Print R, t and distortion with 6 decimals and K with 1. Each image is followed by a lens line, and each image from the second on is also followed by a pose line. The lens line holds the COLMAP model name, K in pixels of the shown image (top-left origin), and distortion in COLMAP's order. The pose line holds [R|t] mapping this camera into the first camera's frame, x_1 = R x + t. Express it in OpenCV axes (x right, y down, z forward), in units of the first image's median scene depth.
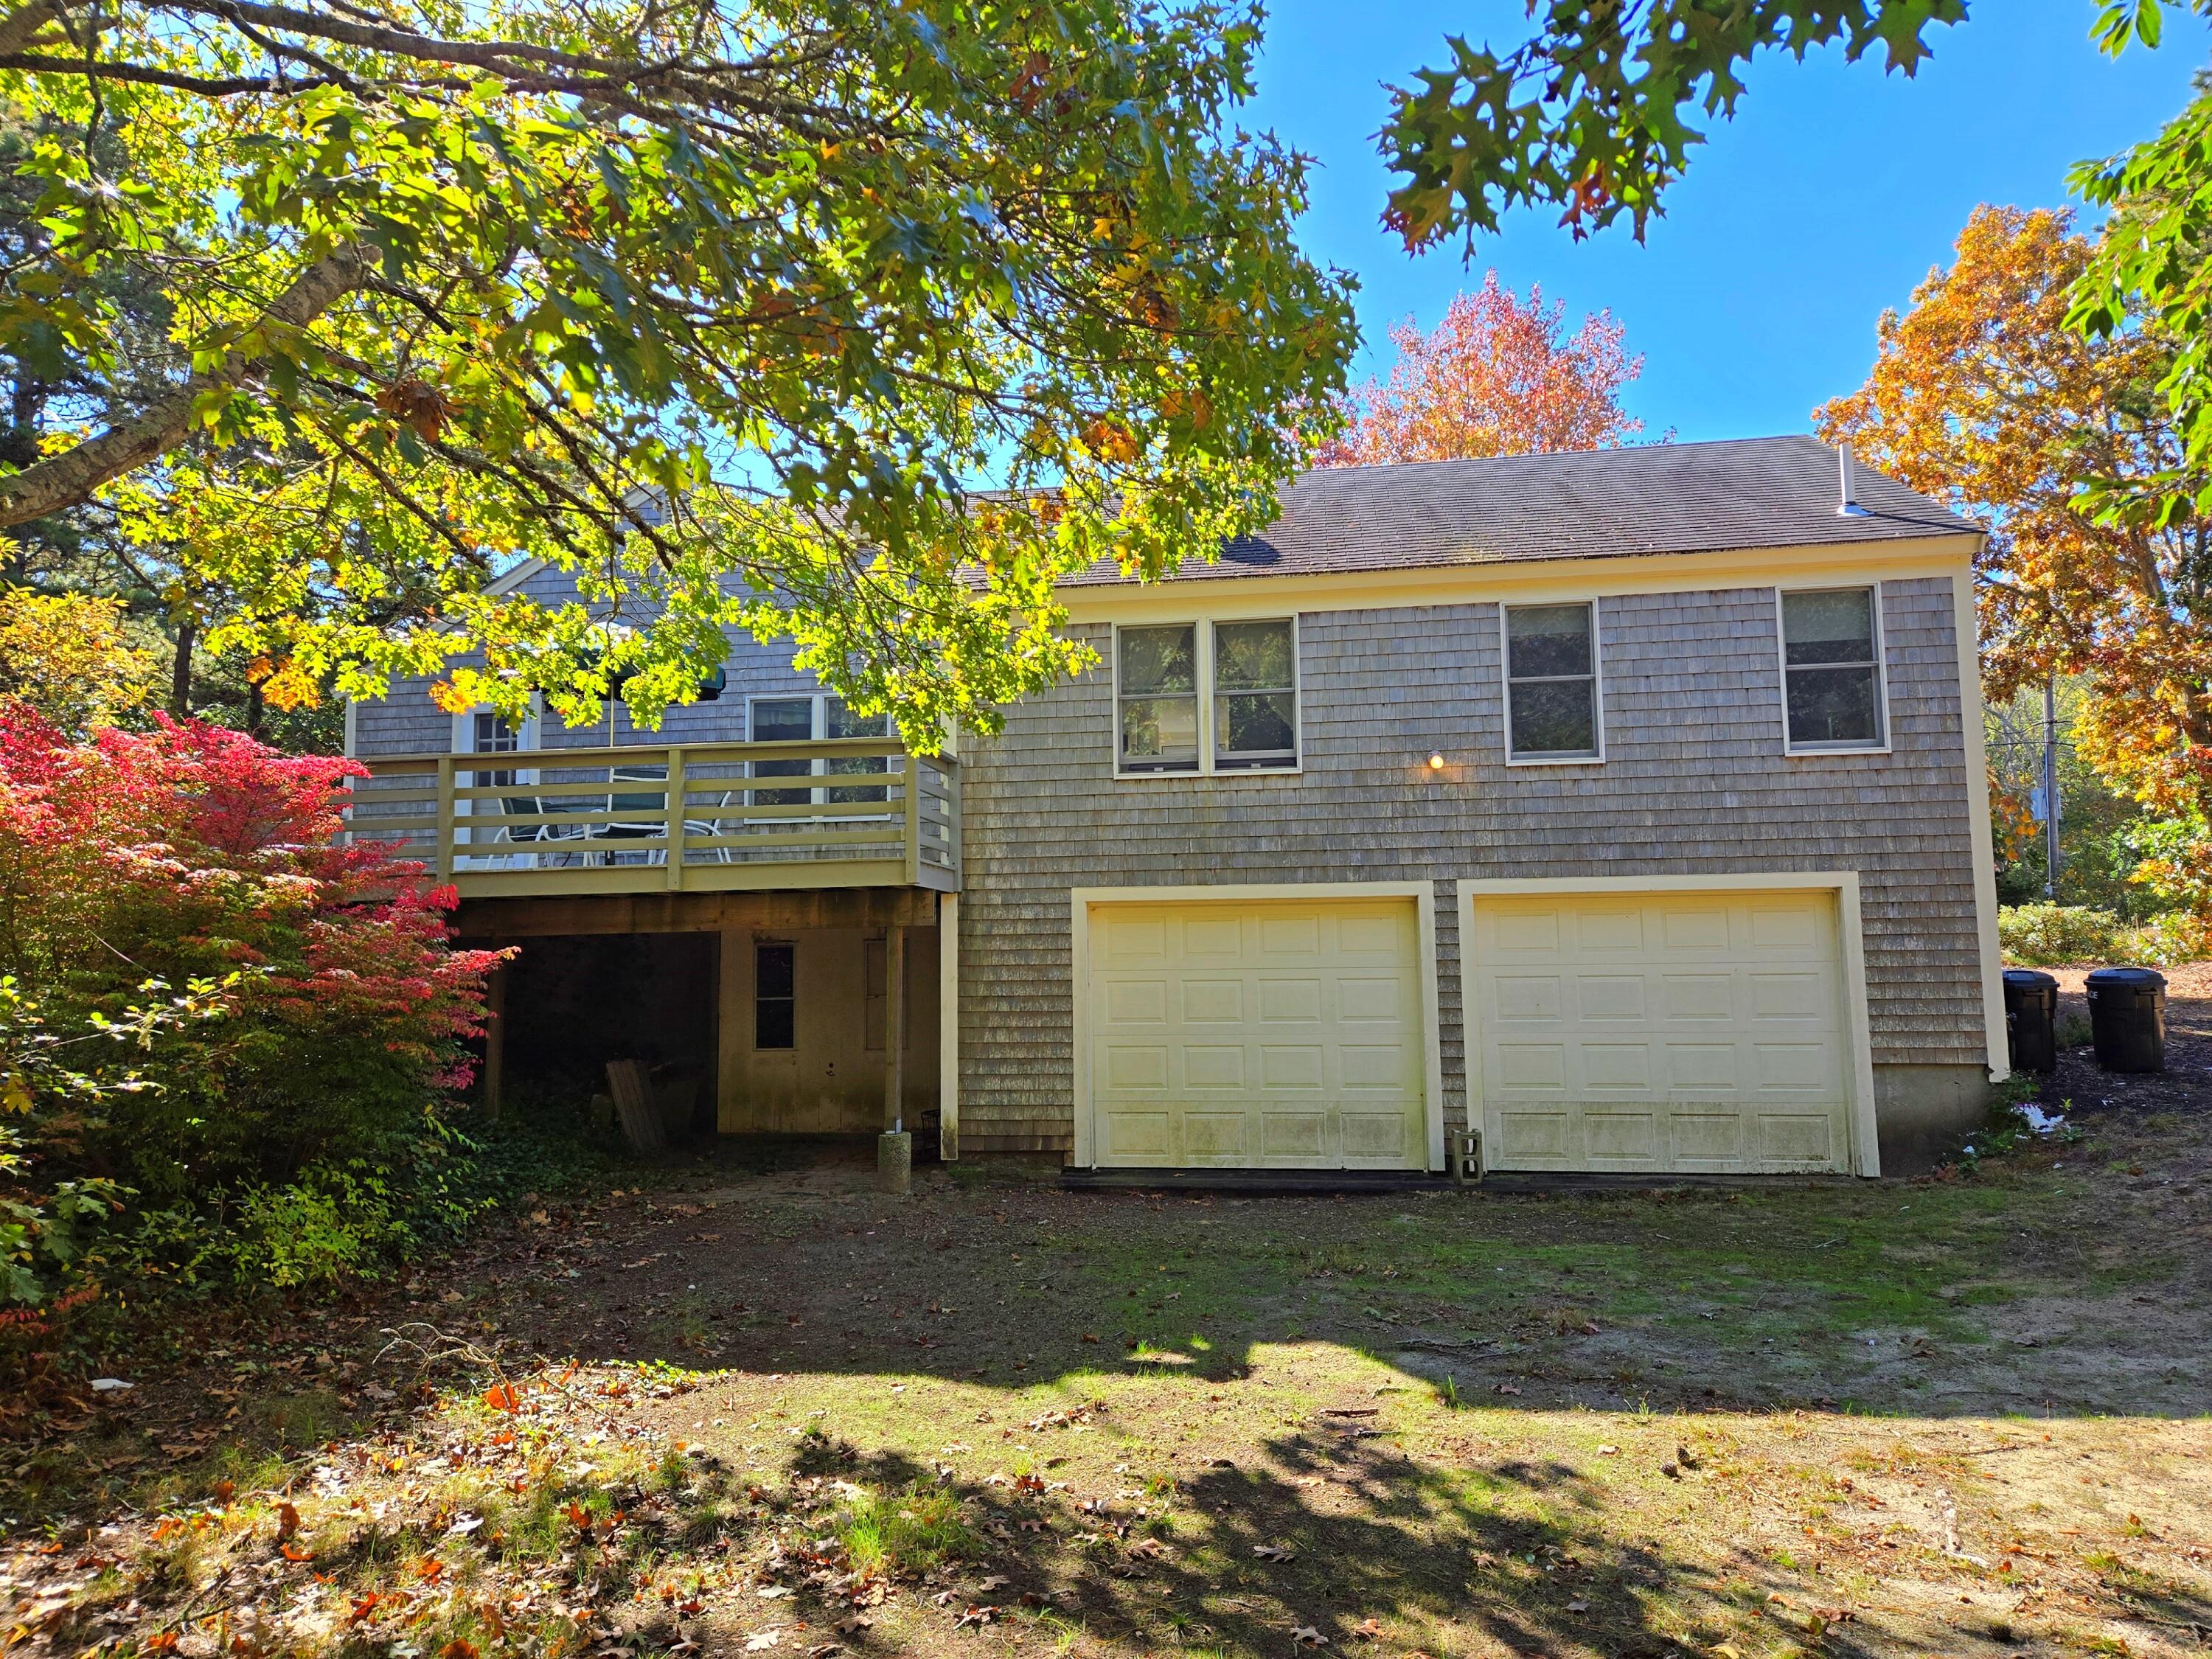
lens RADIAL K [[1470.6, 0, 1119.9], [0, 1470.6, 815.7], [0, 0, 1]] dist [0.053648, -0.036531]
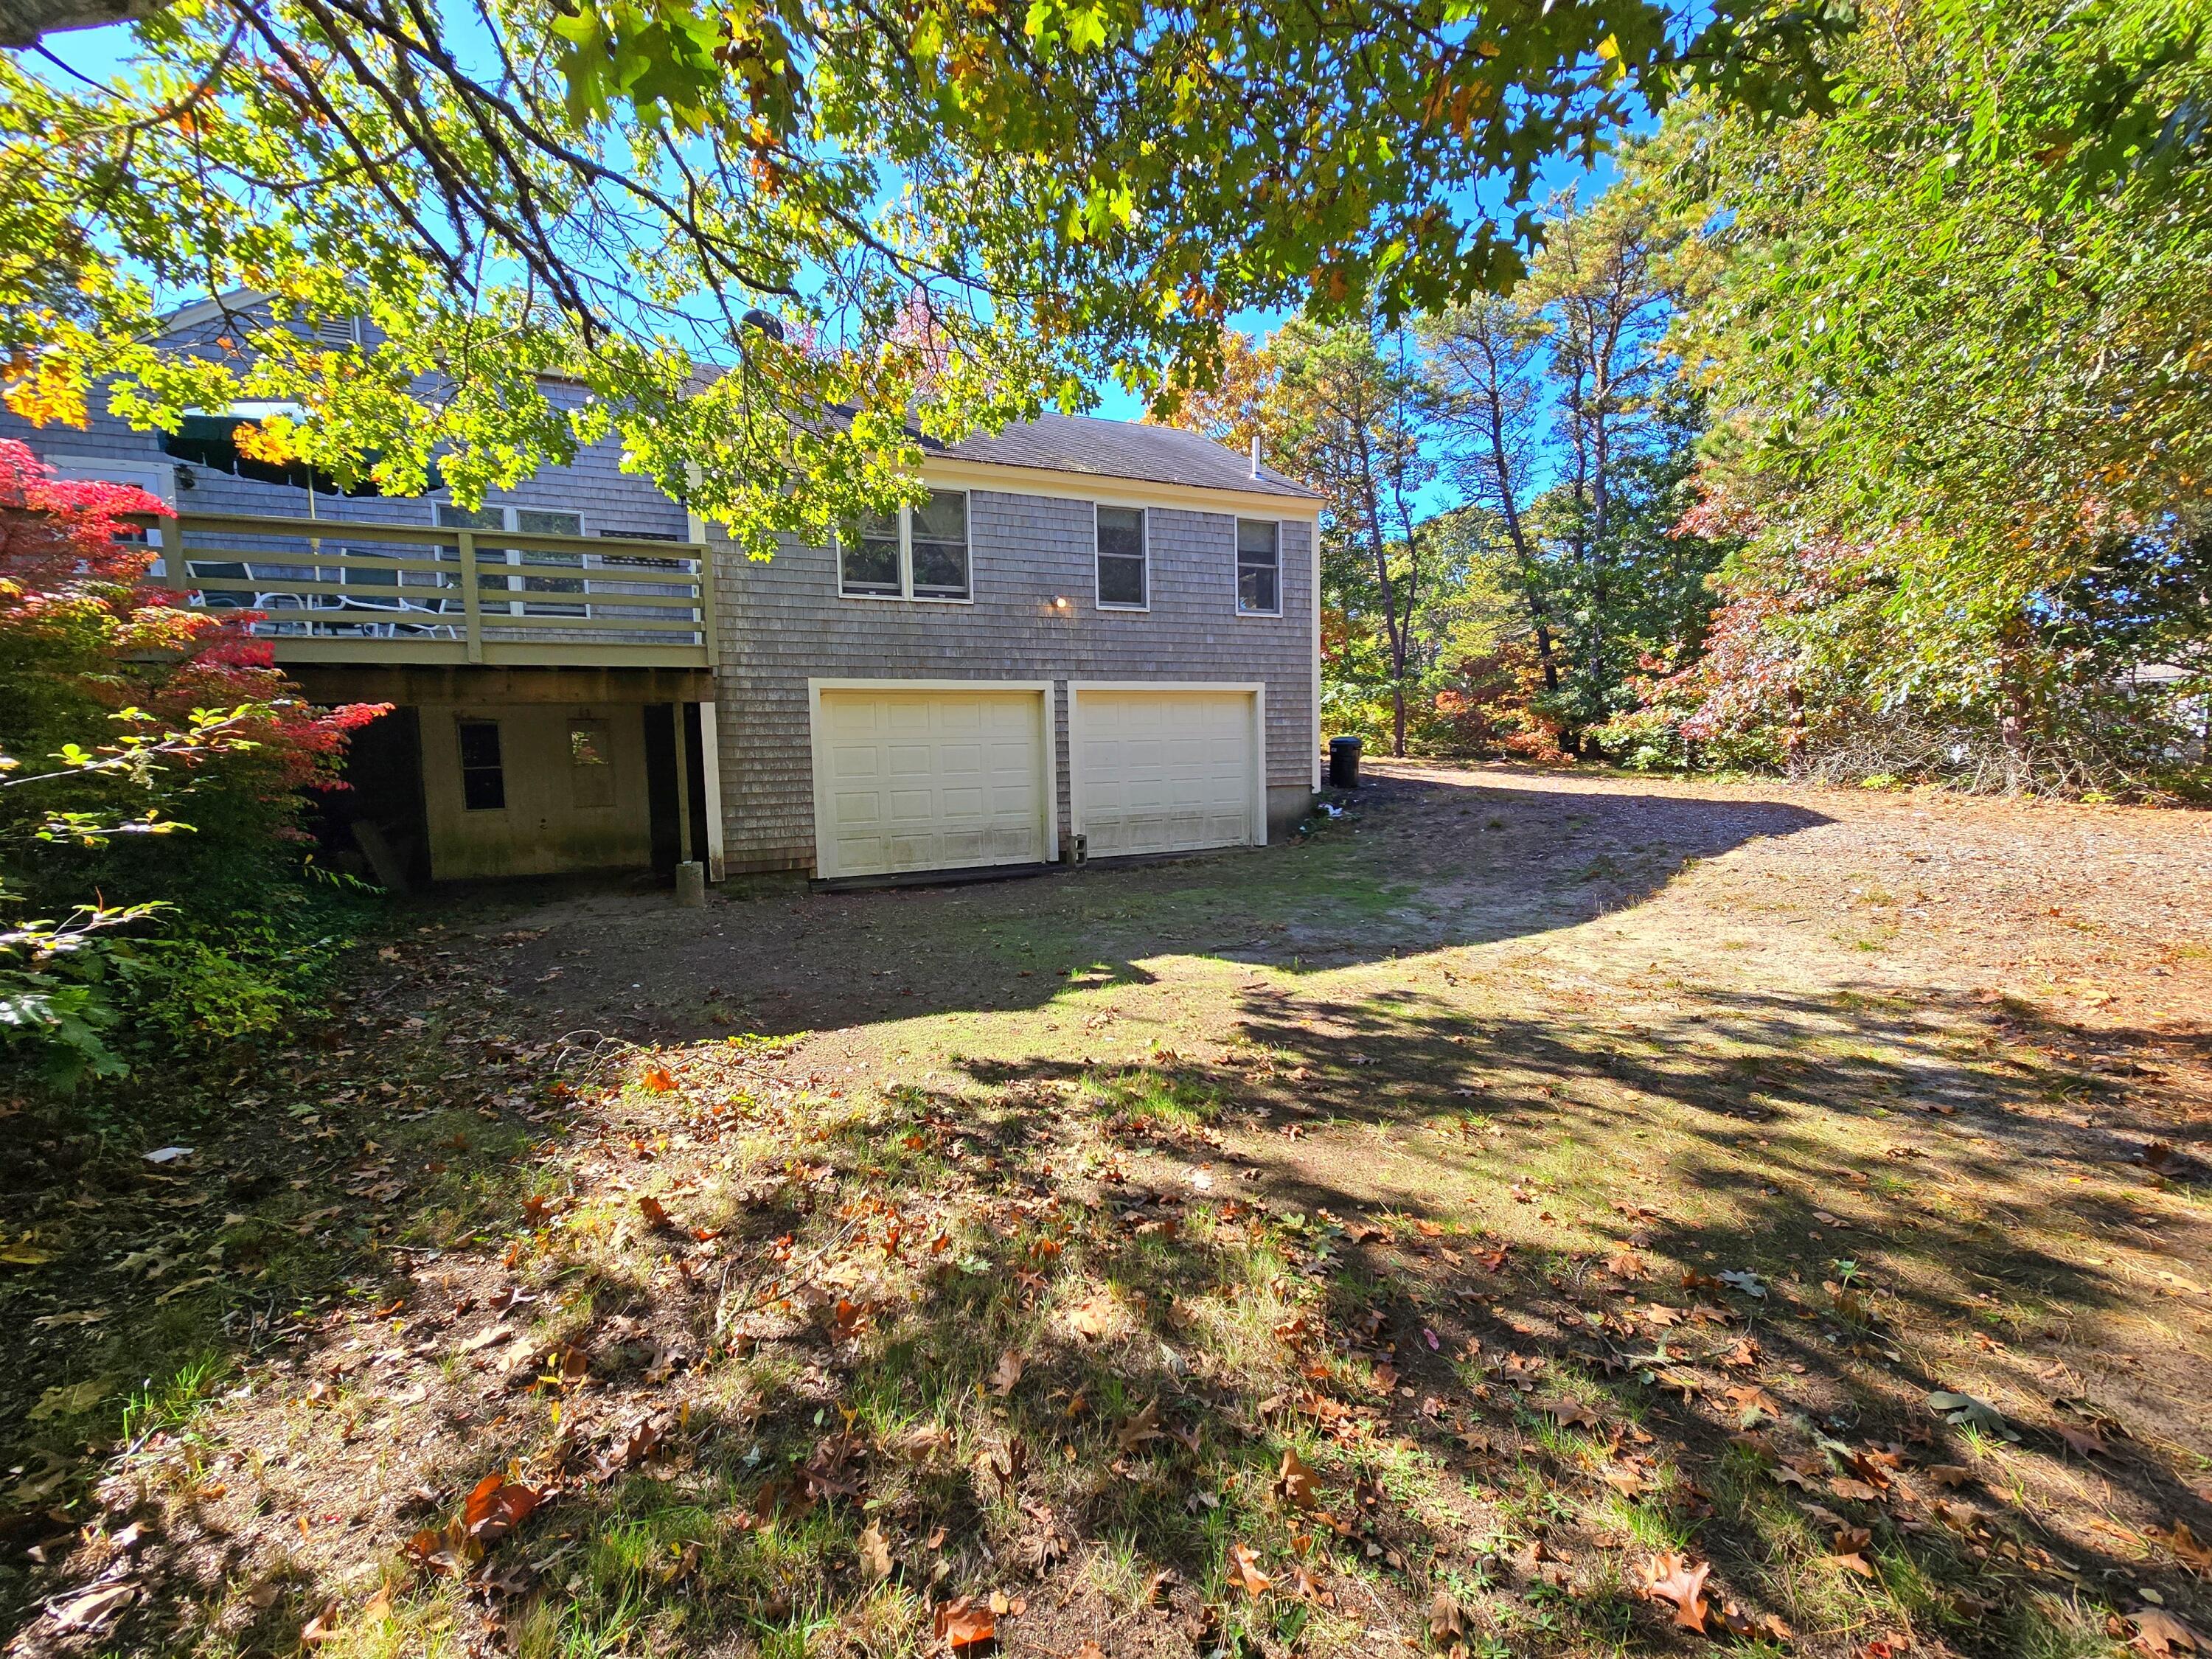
lens RADIAL K [[905.6, 0, 1105.3], [0, 905.6, 818.2], [0, 0, 1]] dist [0.003344, -0.000255]
pose [[0.844857, -0.045804, 0.533027, -0.388379], [-0.042719, 0.987371, 0.152558, 0.058623], [-0.533284, -0.151661, 0.832231, 0.222337]]
